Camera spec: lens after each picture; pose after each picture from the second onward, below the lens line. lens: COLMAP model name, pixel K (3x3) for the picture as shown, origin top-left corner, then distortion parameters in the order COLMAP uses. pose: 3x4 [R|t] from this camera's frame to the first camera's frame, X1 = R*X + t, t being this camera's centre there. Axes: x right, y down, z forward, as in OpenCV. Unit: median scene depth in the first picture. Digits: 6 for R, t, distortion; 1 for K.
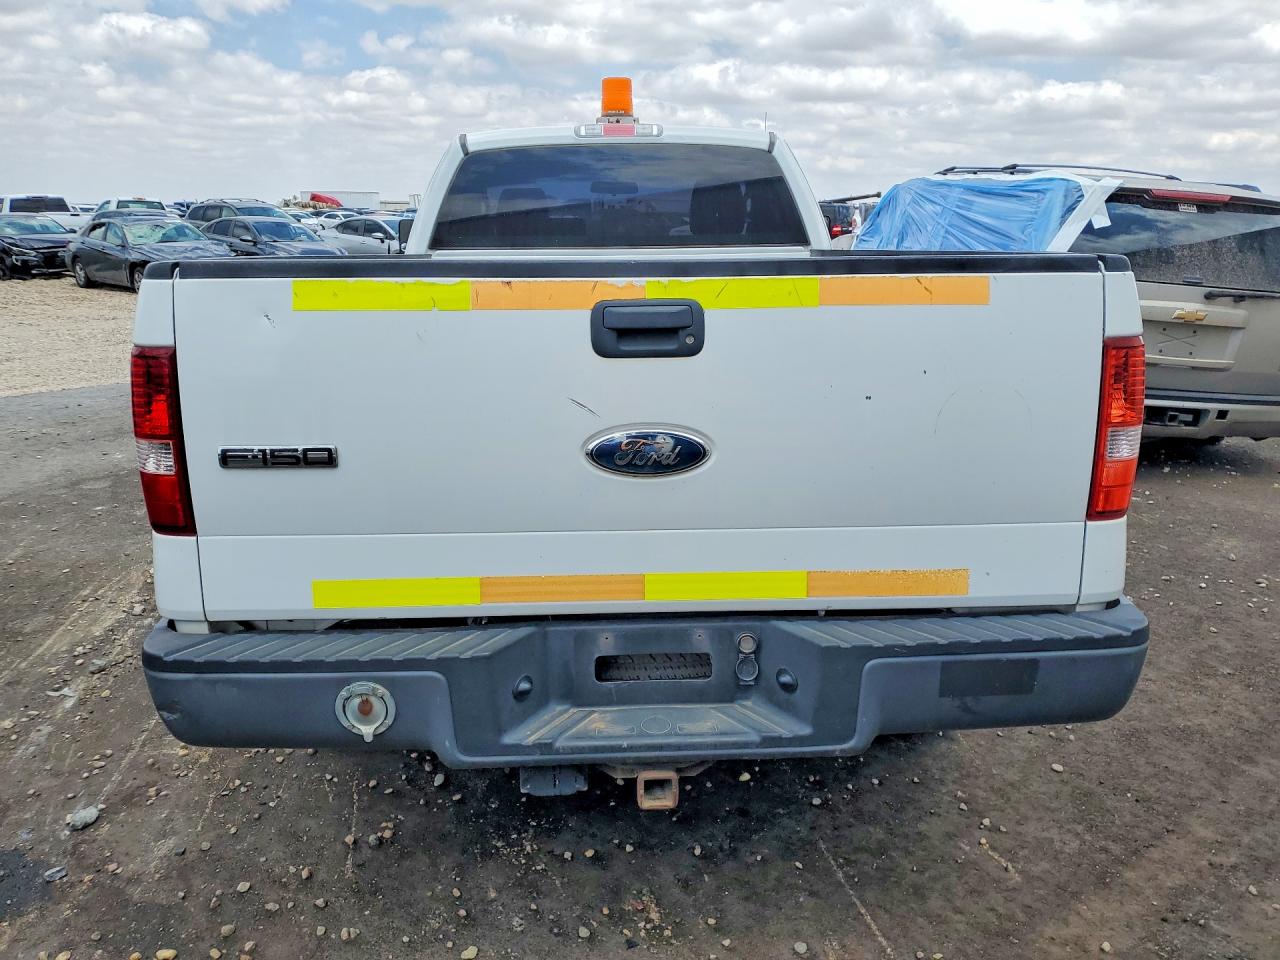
lens RADIAL K [[985.0, 0, 630.8], [0, 985.0, 487.4], [0, 0, 1]] dist [0.033364, -0.024358]
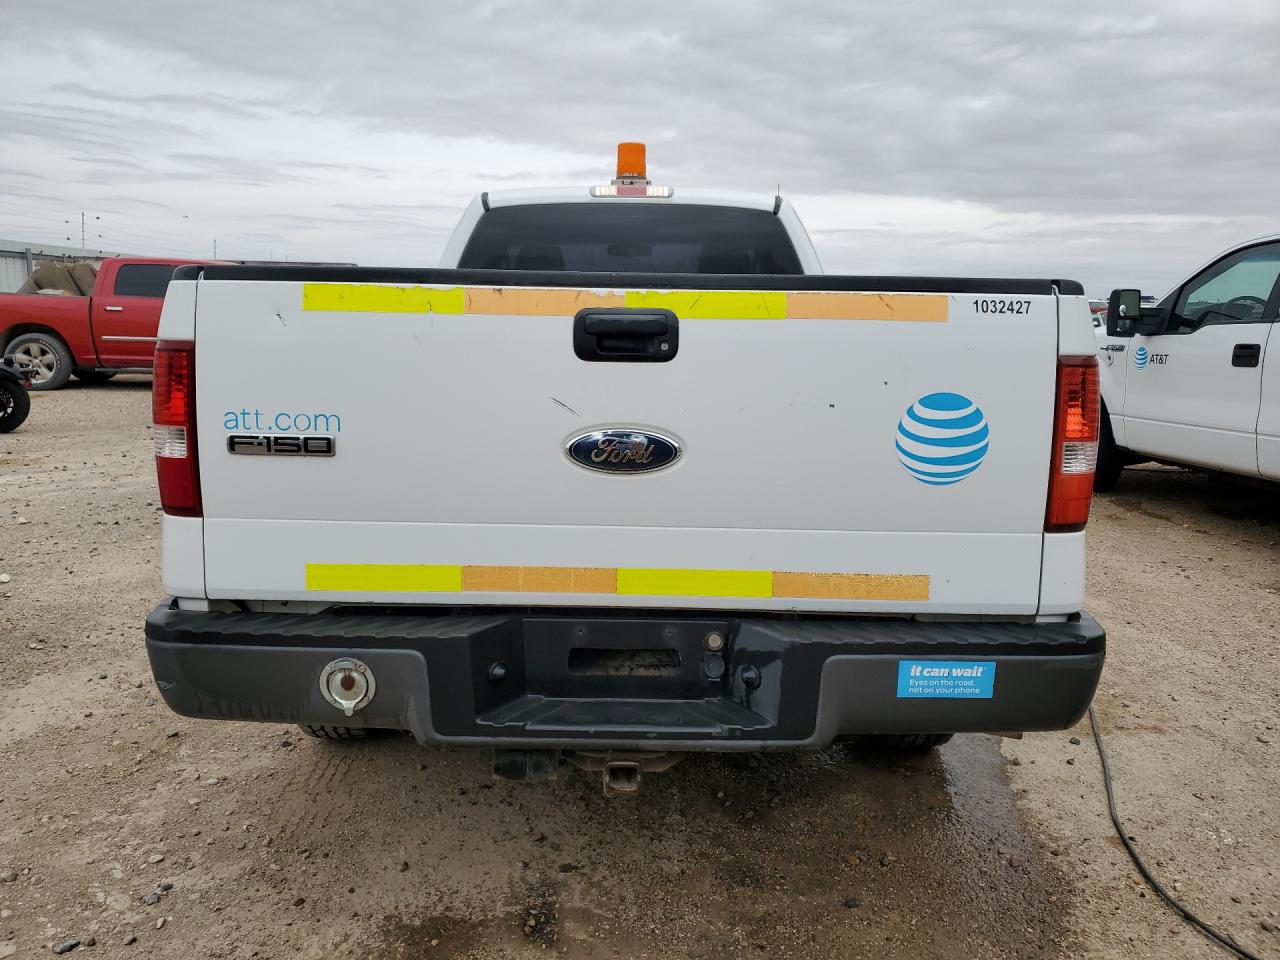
lens RADIAL K [[985.0, 0, 609.1], [0, 985.0, 479.9], [0, 0, 1]] dist [0.033364, -0.024358]
pose [[0.998481, 0.031961, -0.044880, 0.050608], [-0.035620, 0.995892, -0.083244, 0.083856], [0.042035, 0.084716, 0.995518, -0.057818]]
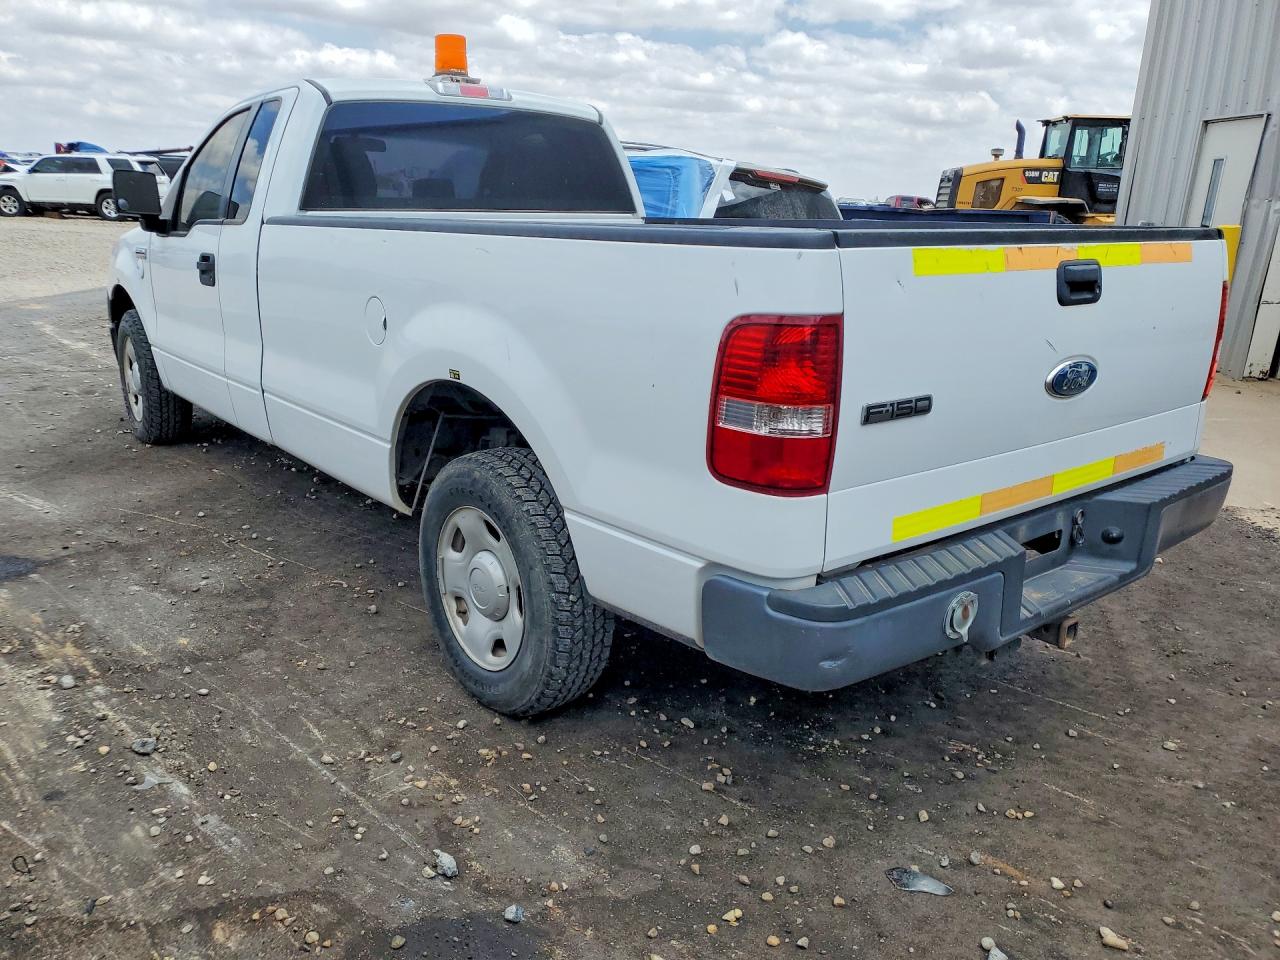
lens RADIAL K [[985.0, 0, 632.8], [0, 985.0, 491.3], [0, 0, 1]] dist [0.033364, -0.024358]
pose [[0.806975, -0.146953, 0.572011, -1.230090], [0.123820, 0.989121, 0.079430, -0.063184], [-0.577460, 0.006728, 0.816391, 0.258391]]
